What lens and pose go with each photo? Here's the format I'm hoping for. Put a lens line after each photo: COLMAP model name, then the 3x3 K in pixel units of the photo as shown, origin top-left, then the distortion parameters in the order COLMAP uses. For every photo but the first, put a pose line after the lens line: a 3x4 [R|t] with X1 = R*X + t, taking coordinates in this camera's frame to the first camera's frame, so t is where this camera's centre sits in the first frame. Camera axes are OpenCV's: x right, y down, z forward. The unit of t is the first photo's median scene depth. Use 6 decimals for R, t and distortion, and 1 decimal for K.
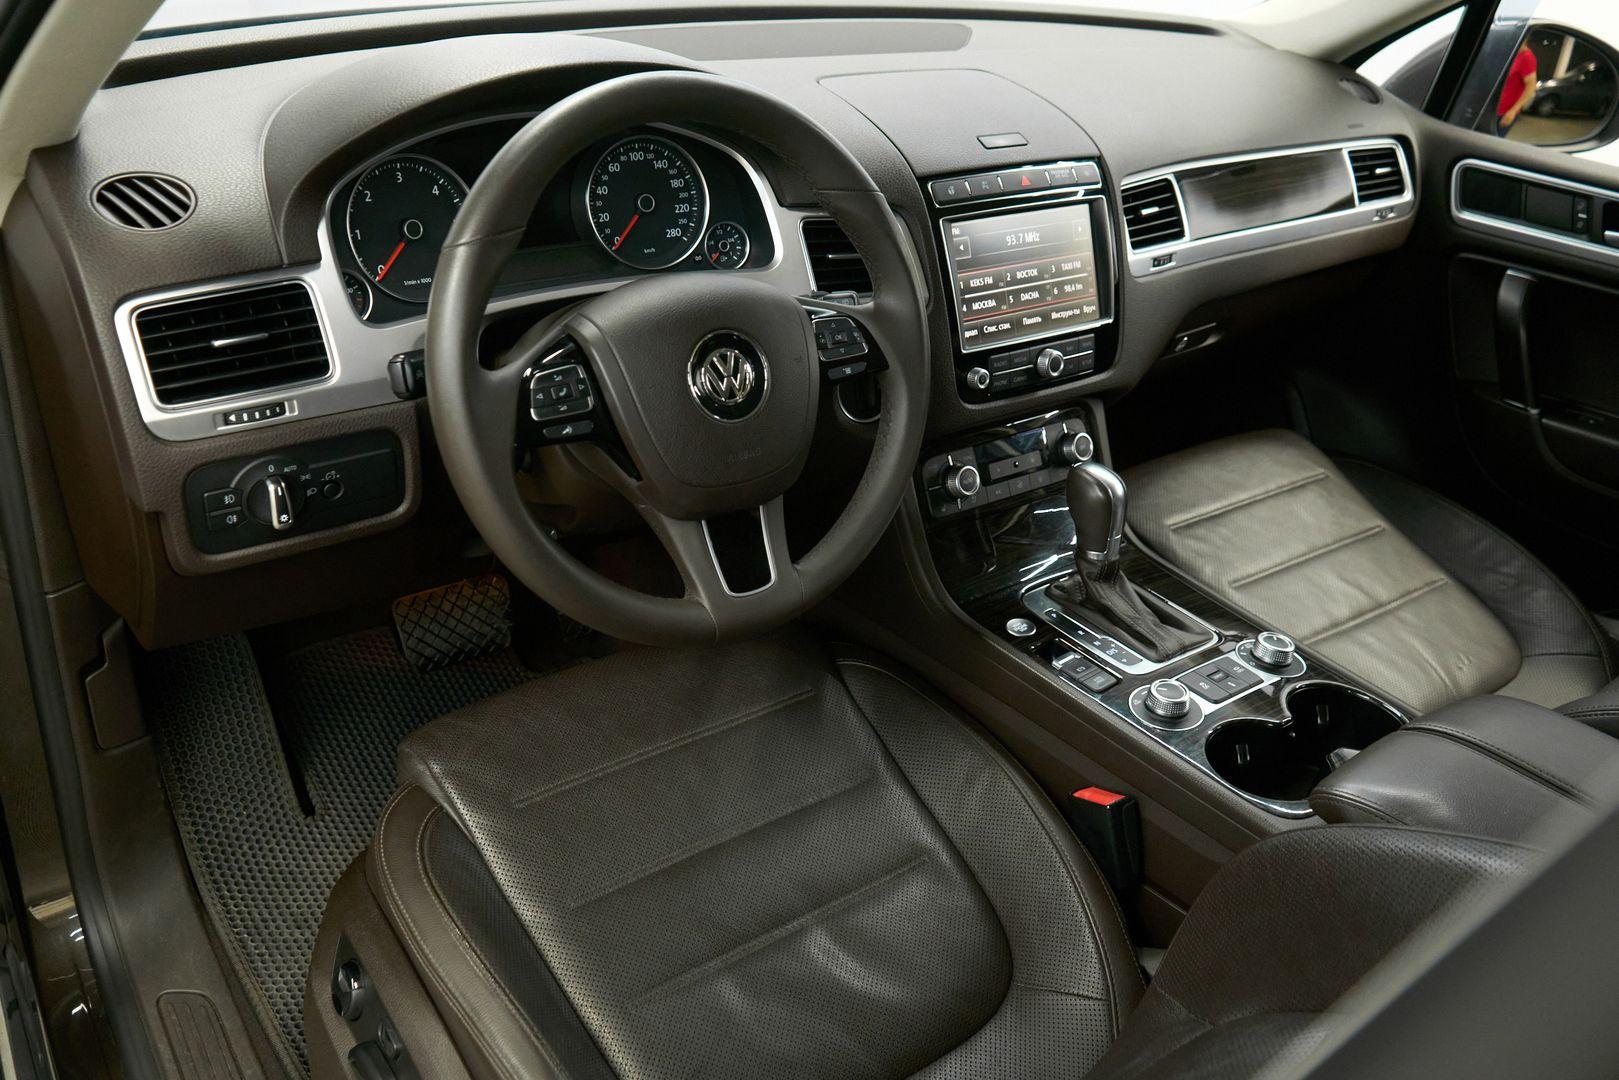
lens RADIAL K [[1338.7, 0, 819.3], [0, 1338.7, 531.5], [0, 0, 1]] dist [0.059592, 0.018357]
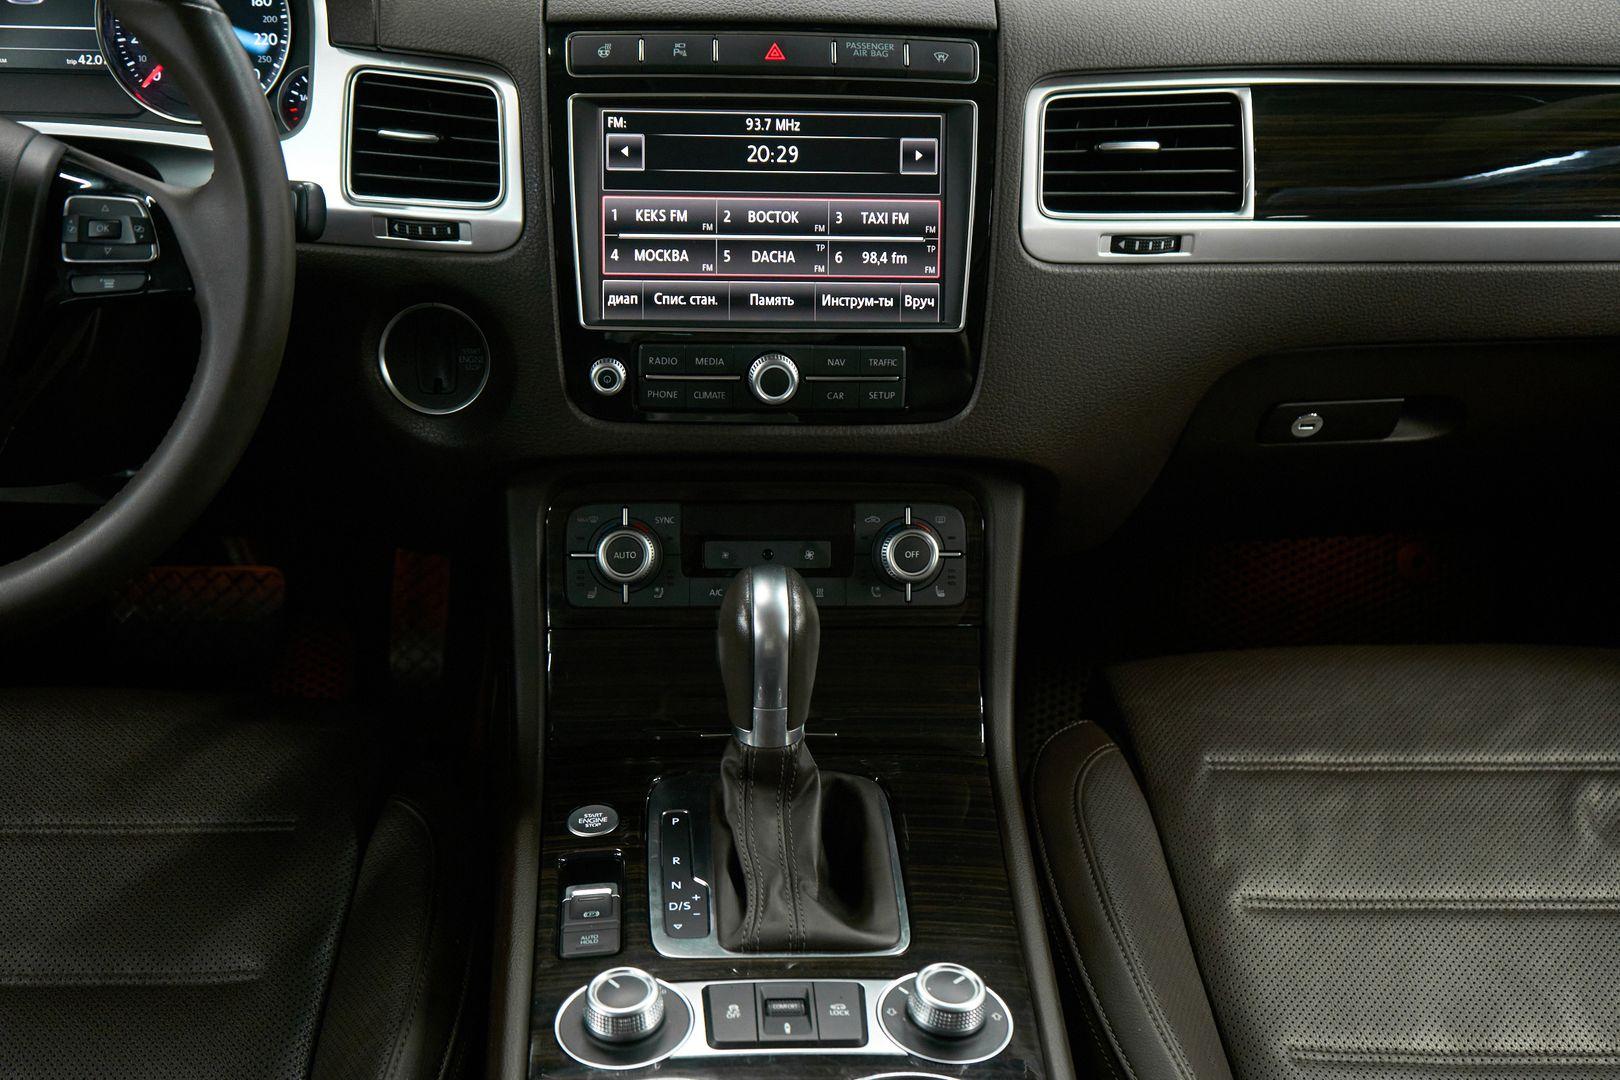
lens RADIAL K [[2071.0, 0, 794.5], [0, 2071.0, 529.9], [0, 0, 1]] dist [0.058775, 0.000000]
pose [[0.830472, 0.207455, -0.516990, 0.669019], [-0.235100, 0.971893, 0.012341, -0.081251], [0.505019, 0.111296, 0.855902, 0.289535]]
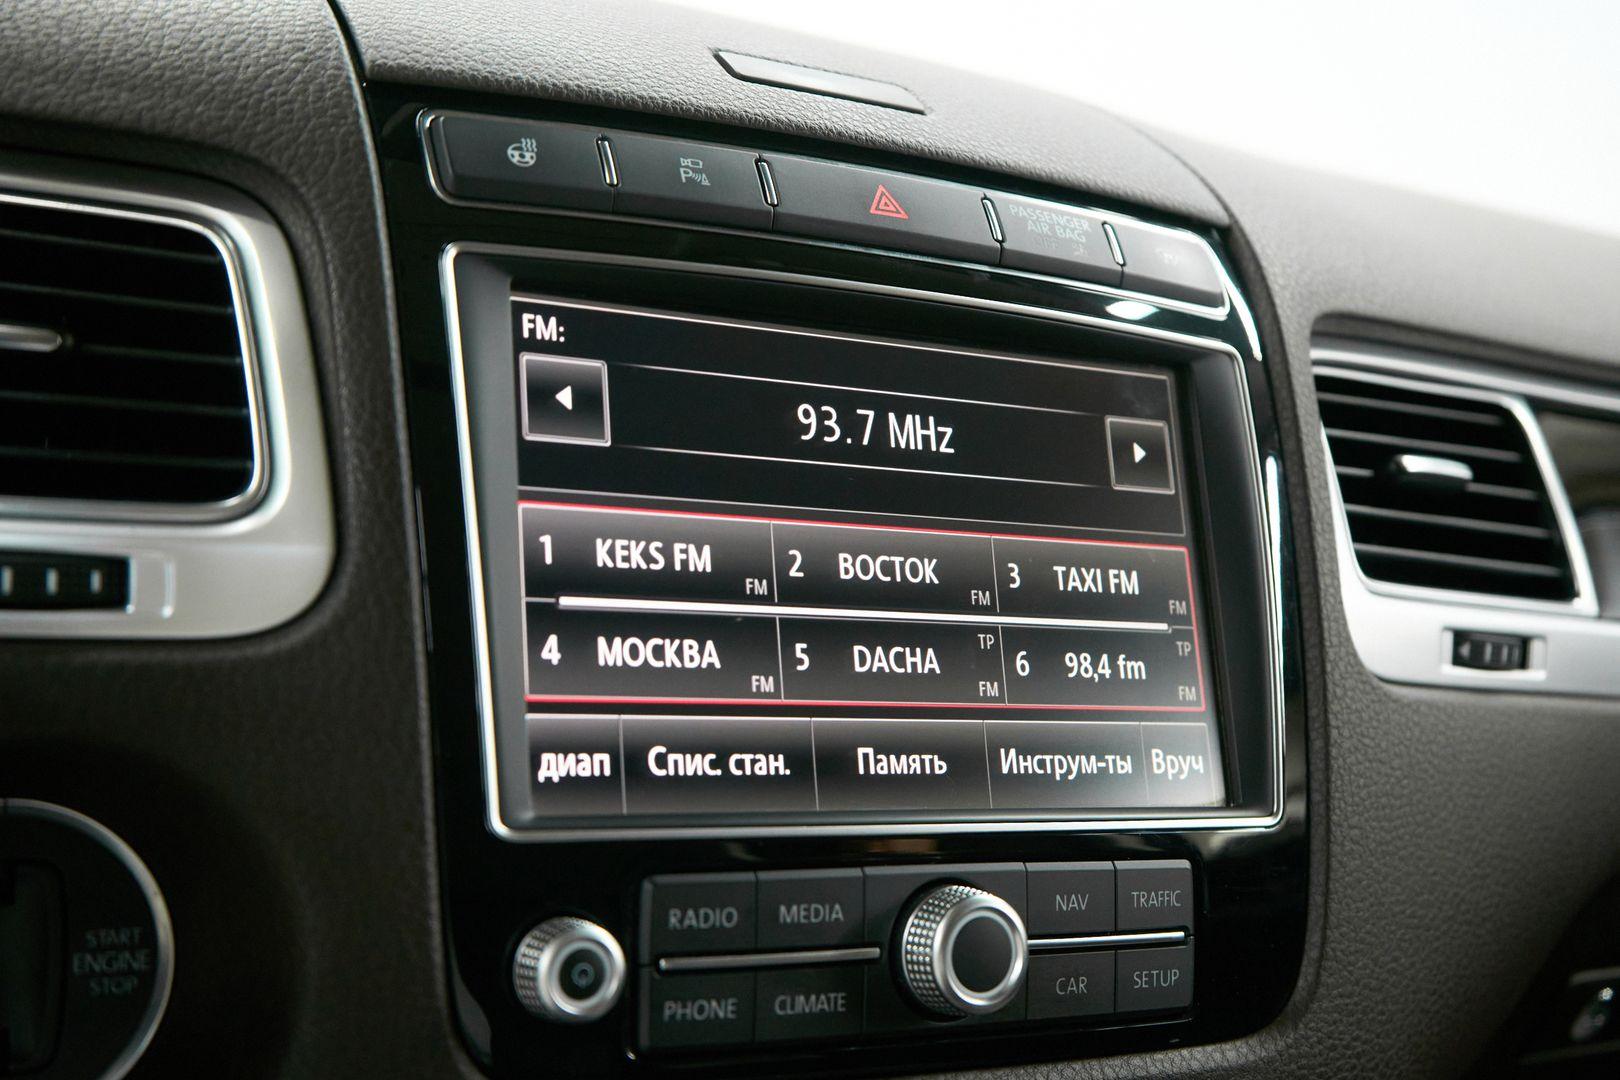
lens RADIAL K [[2071.0, 0, 803.6], [0, 2071.0, 530.6], [0, 0, 1]] dist [0.058775, 0.000000]
pose [[0.991487, 0.055376, -0.117839, 0.191759], [-0.097698, 0.914682, -0.392189, -0.054335], [0.086068, 0.400363, 0.912306, 0.690736]]
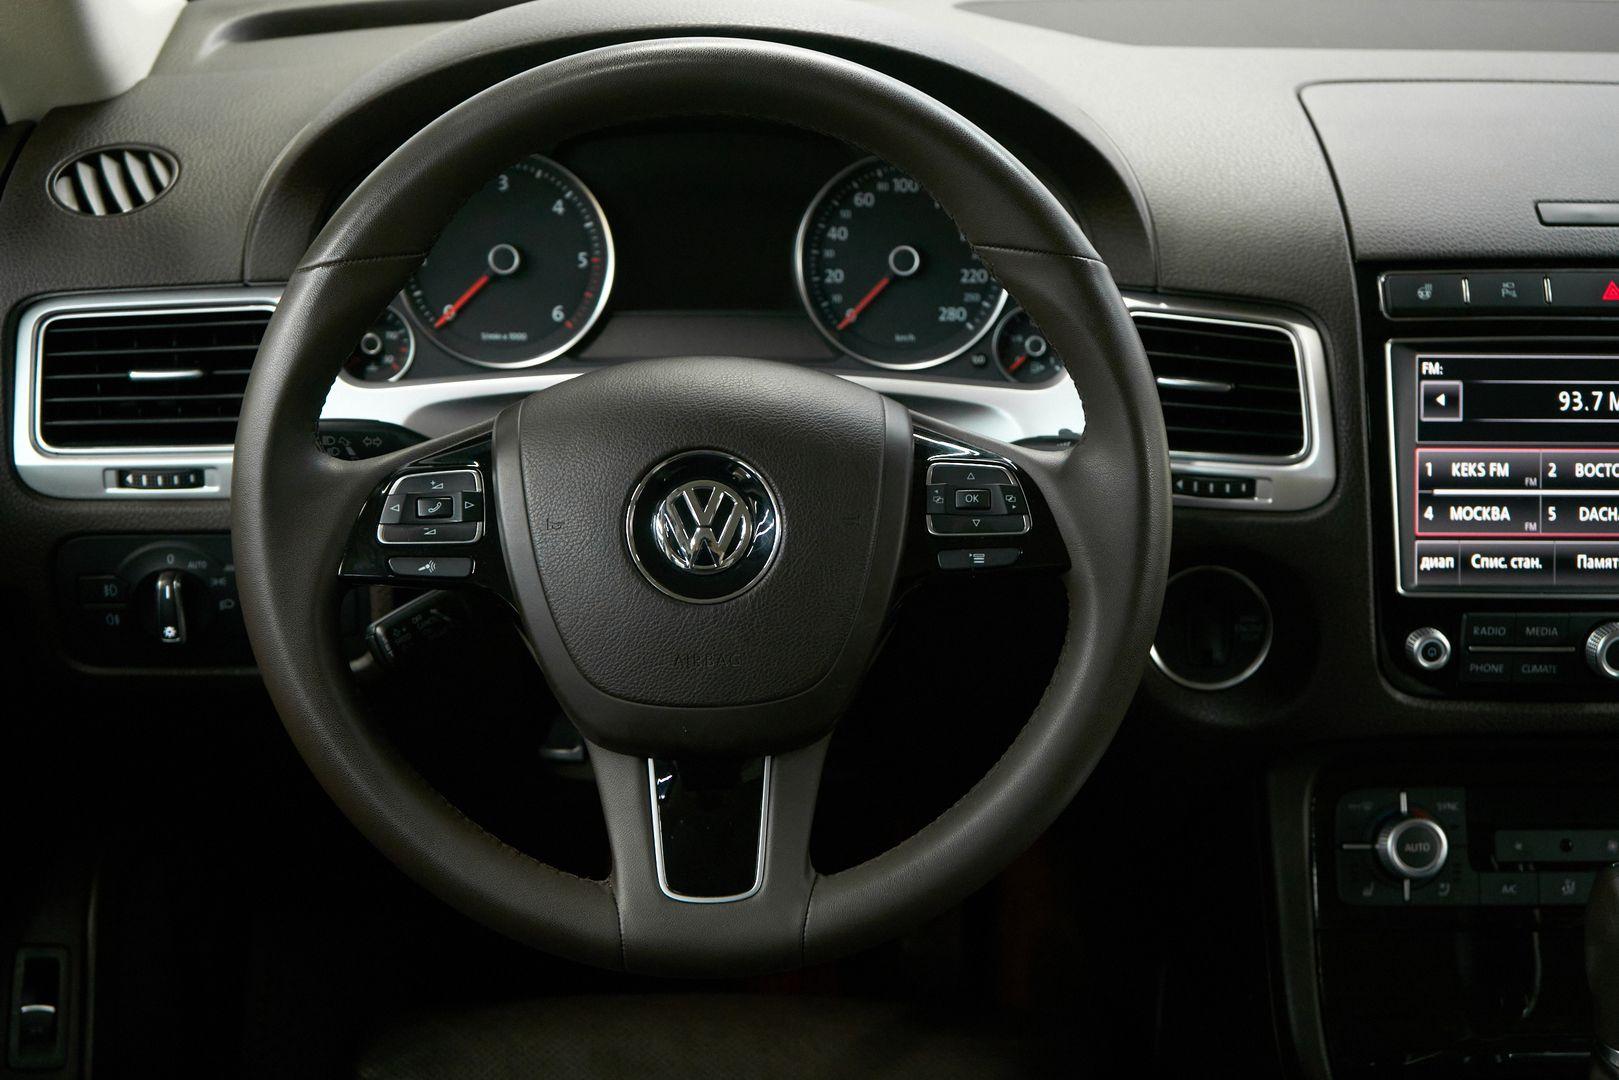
lens RADIAL K [[2326.9, 0, 816.9], [0, 2326.9, 526.9], [0, 0, 1]] dist [0.032625, 0.000000]
pose [[0.826535, 0.153322, -0.541602, 0.408286], [-0.231780, 0.969535, -0.079252, -0.034843], [0.512951, 0.191037, 0.836891, 0.123030]]
